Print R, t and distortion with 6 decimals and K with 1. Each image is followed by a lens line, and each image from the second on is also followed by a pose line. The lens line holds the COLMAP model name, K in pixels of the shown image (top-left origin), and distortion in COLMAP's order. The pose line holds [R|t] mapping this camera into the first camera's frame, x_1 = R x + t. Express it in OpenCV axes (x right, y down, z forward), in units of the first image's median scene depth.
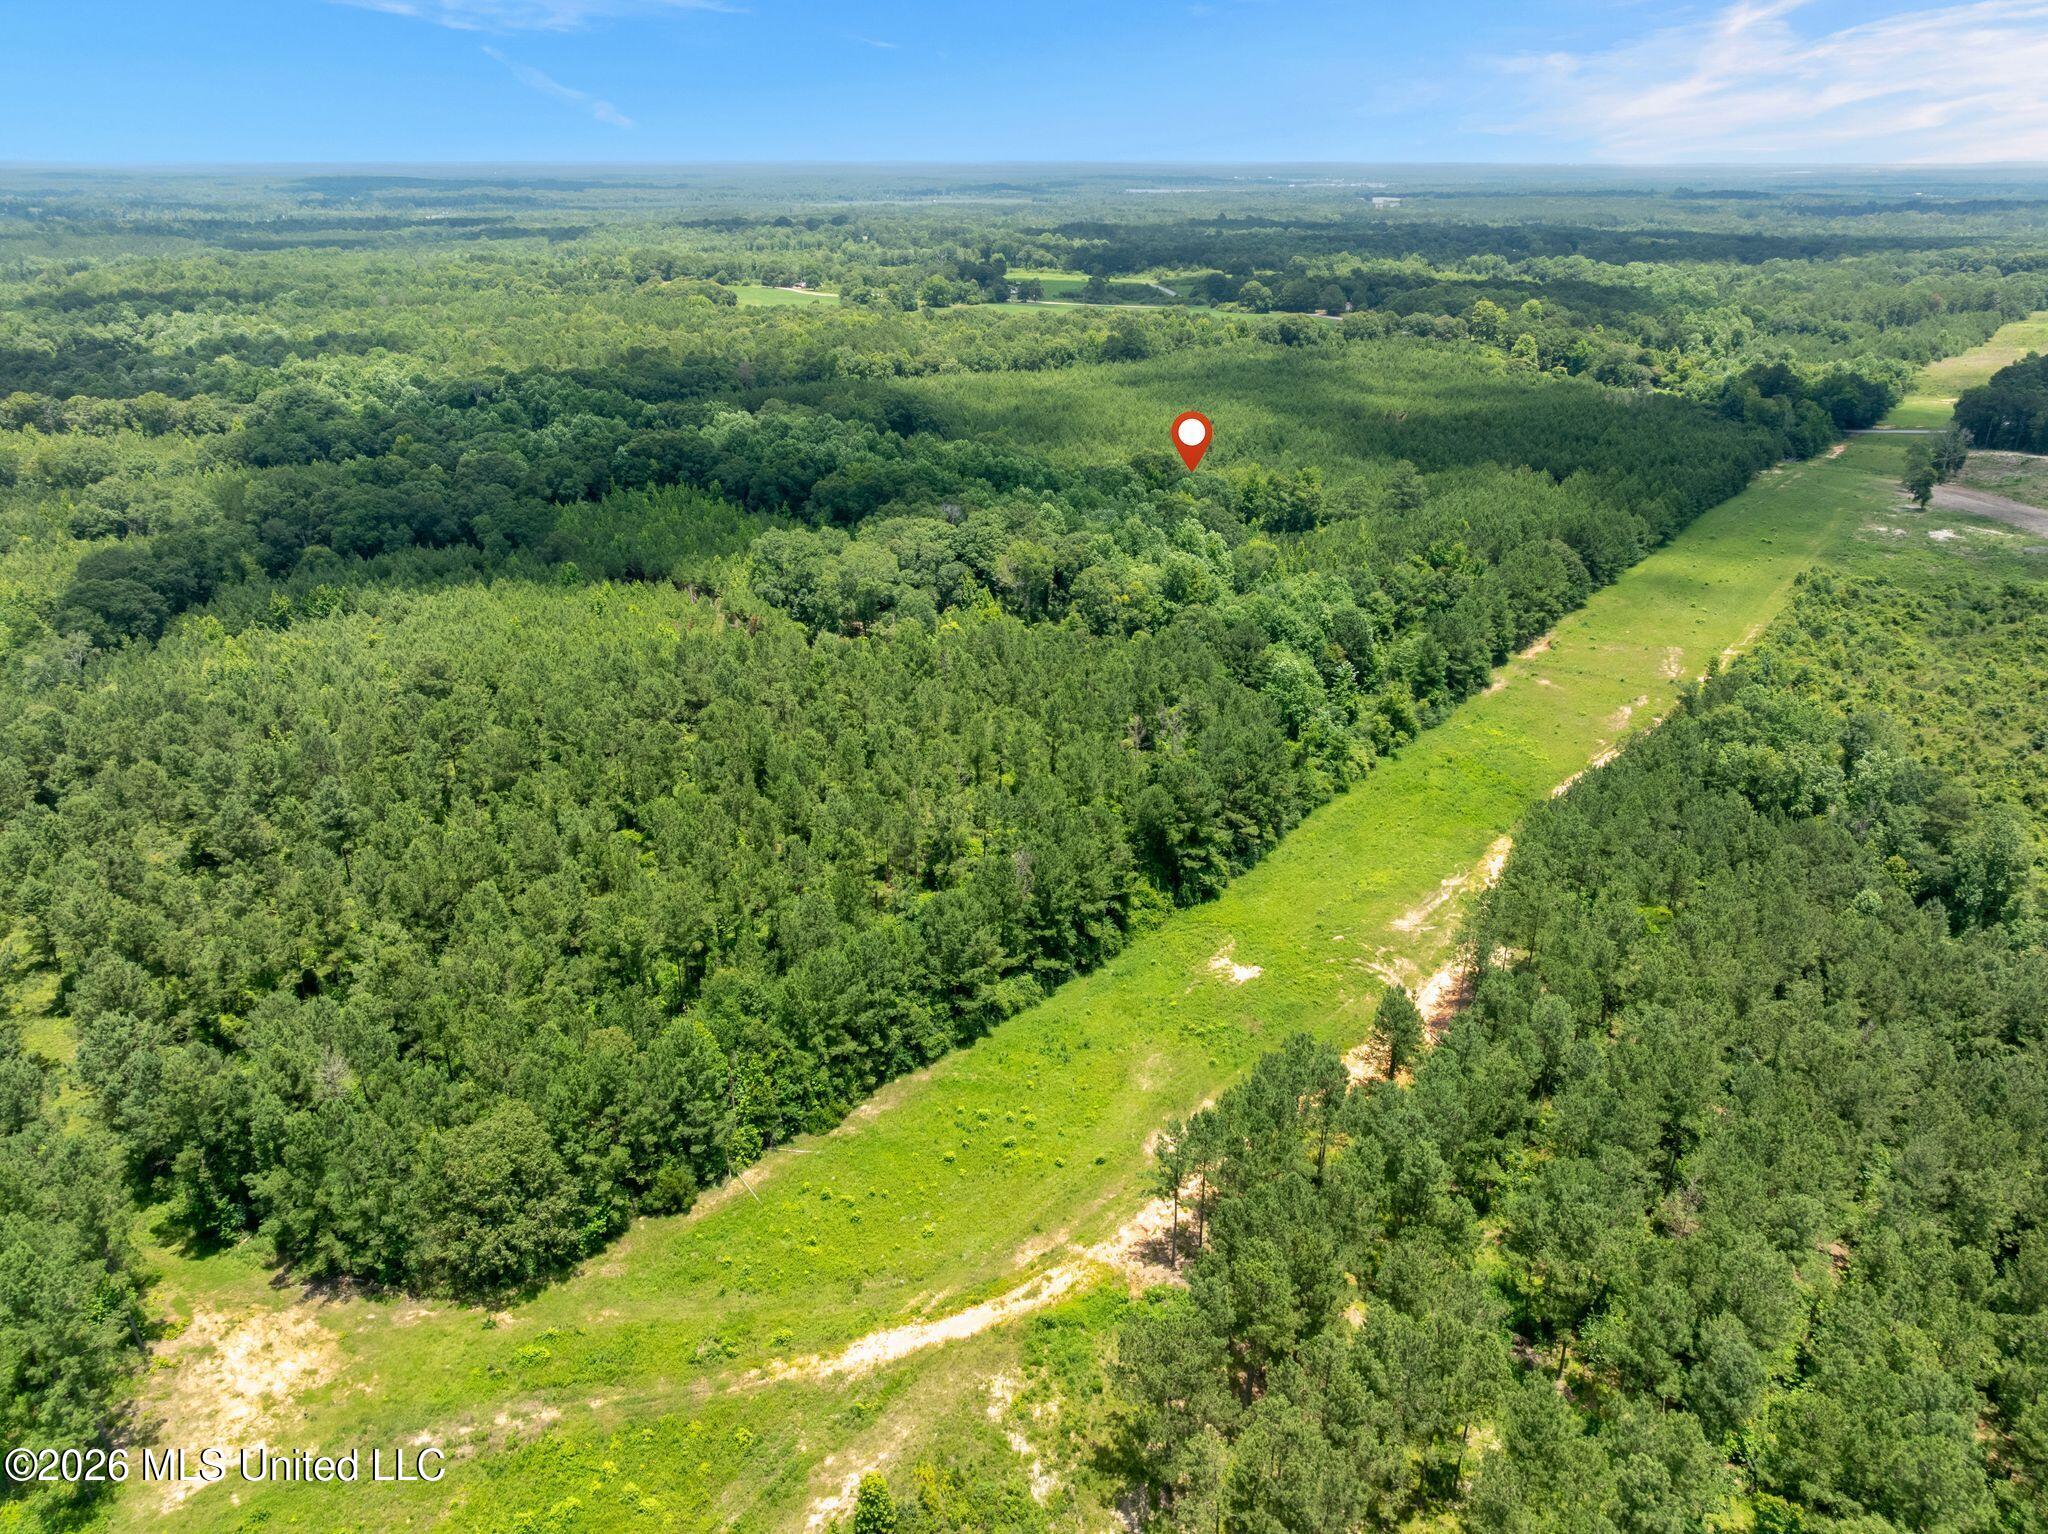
lens RADIAL K [[1490.3, 0, 1029.0], [0, 1490.3, 738.8], [0, 0, 1]] dist [-0.030611, 0.000651]
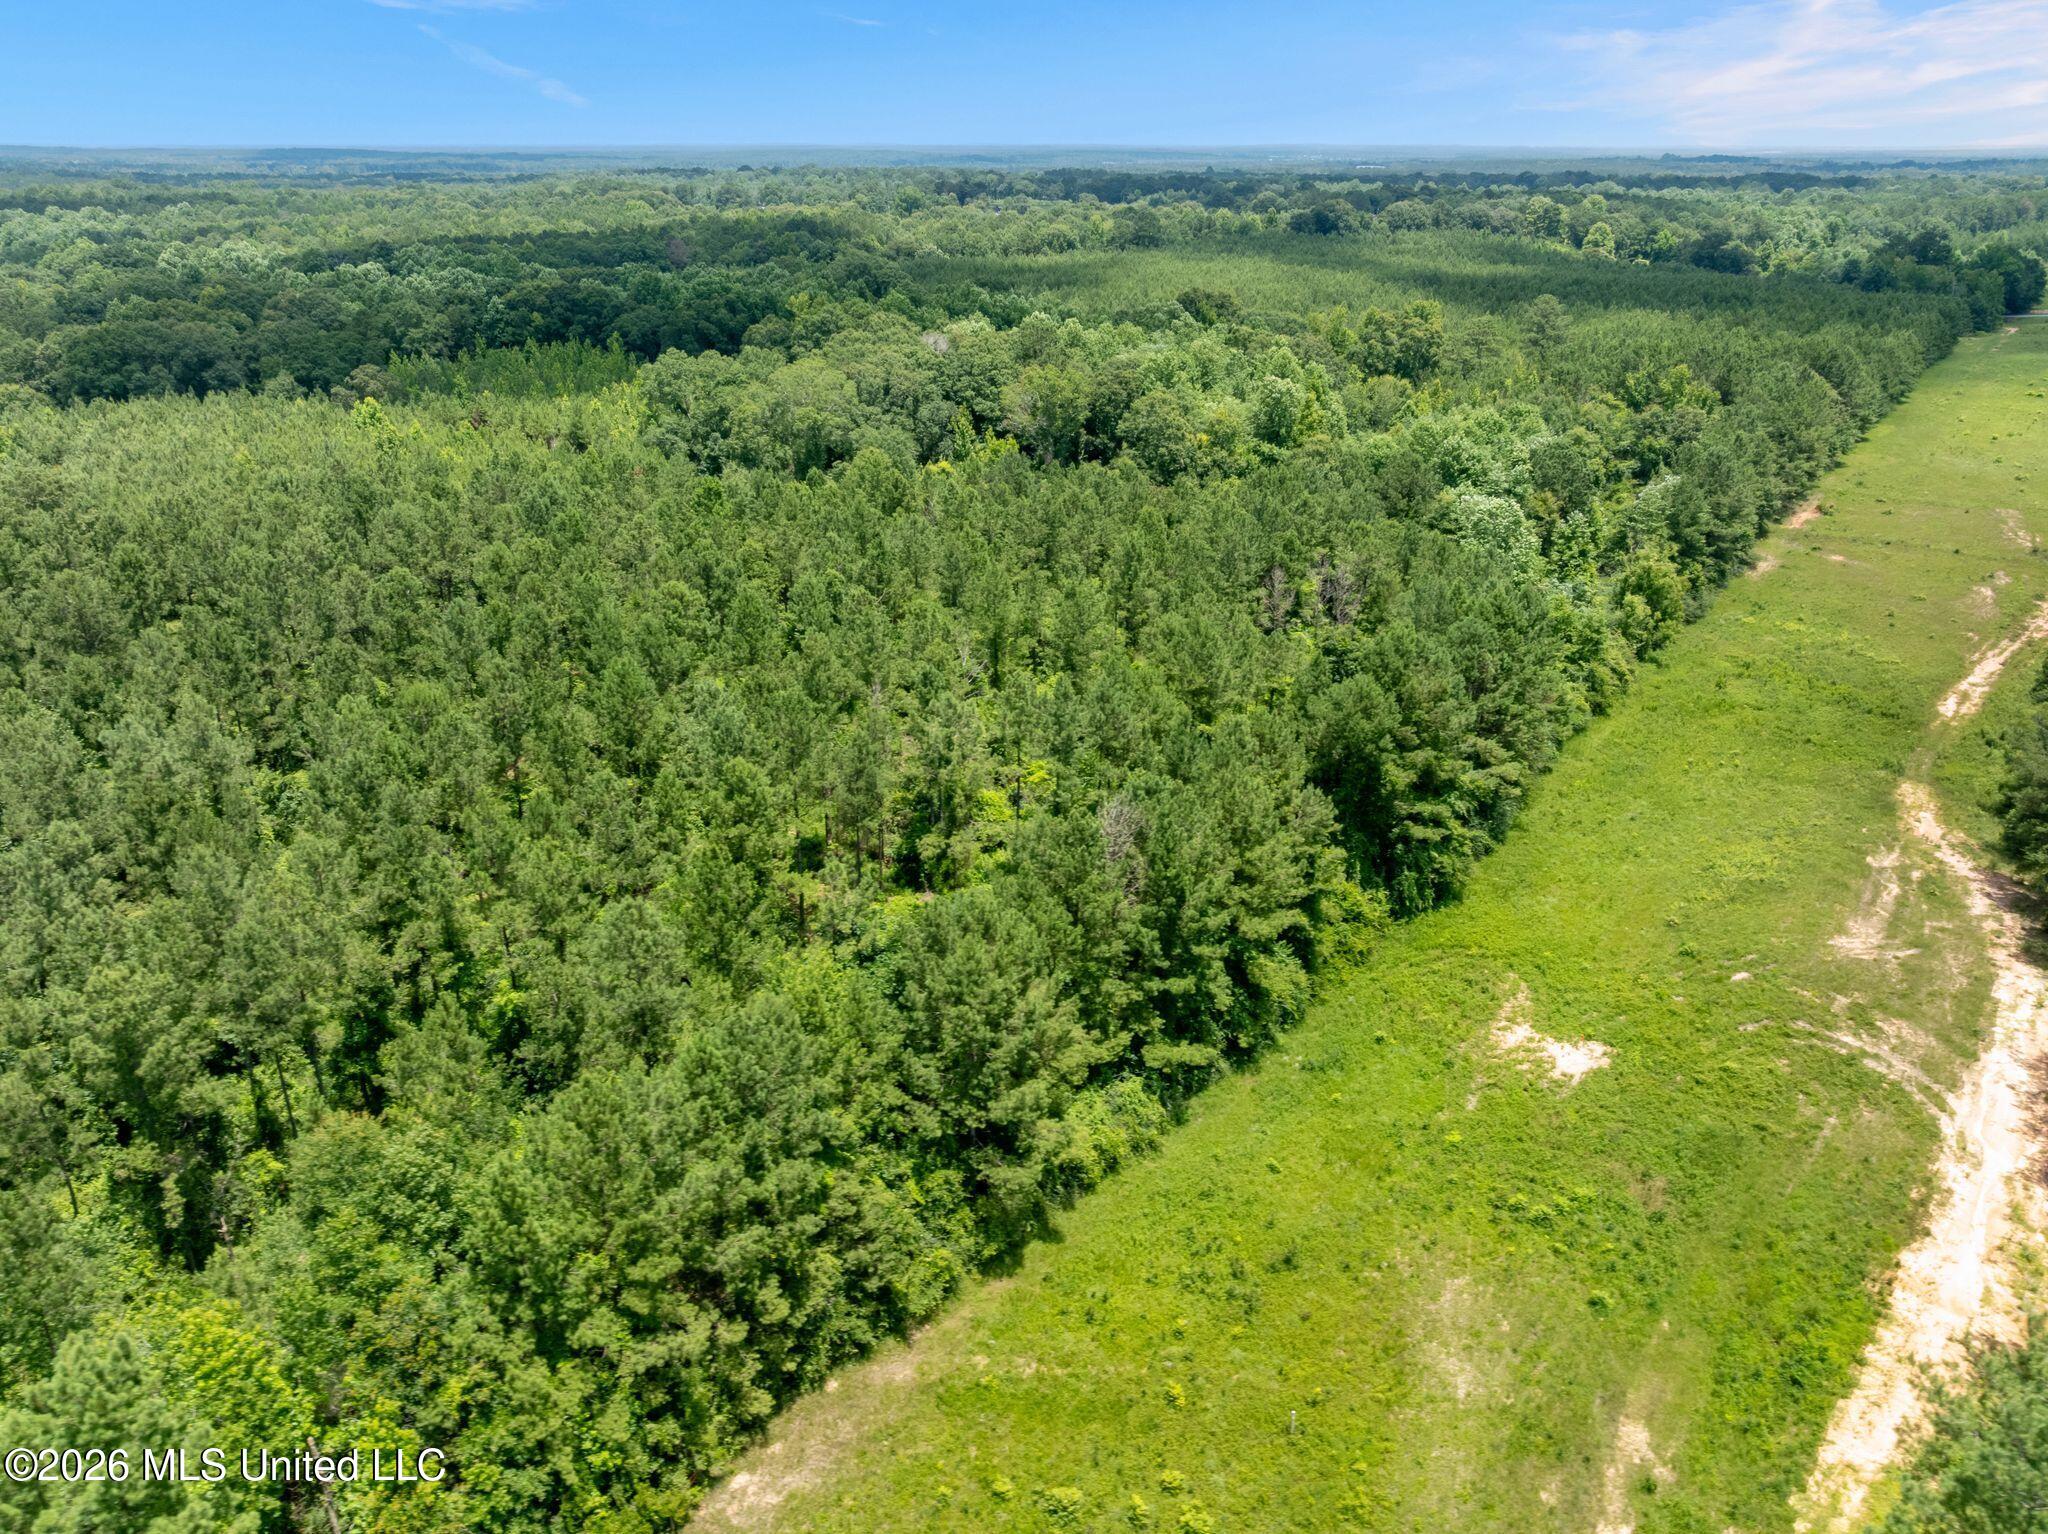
lens RADIAL K [[1528.0, 0, 1020.3], [0, 1528.0, 650.3], [0, 0, 1]] dist [-0.061891, -0.000407]
pose [[0.999922, -0.007812, 0.009770, -0.035722], [0.008290, 0.998721, -0.049873, 0.049759], [-0.009368, 0.049950, 0.998708, 0.511855]]
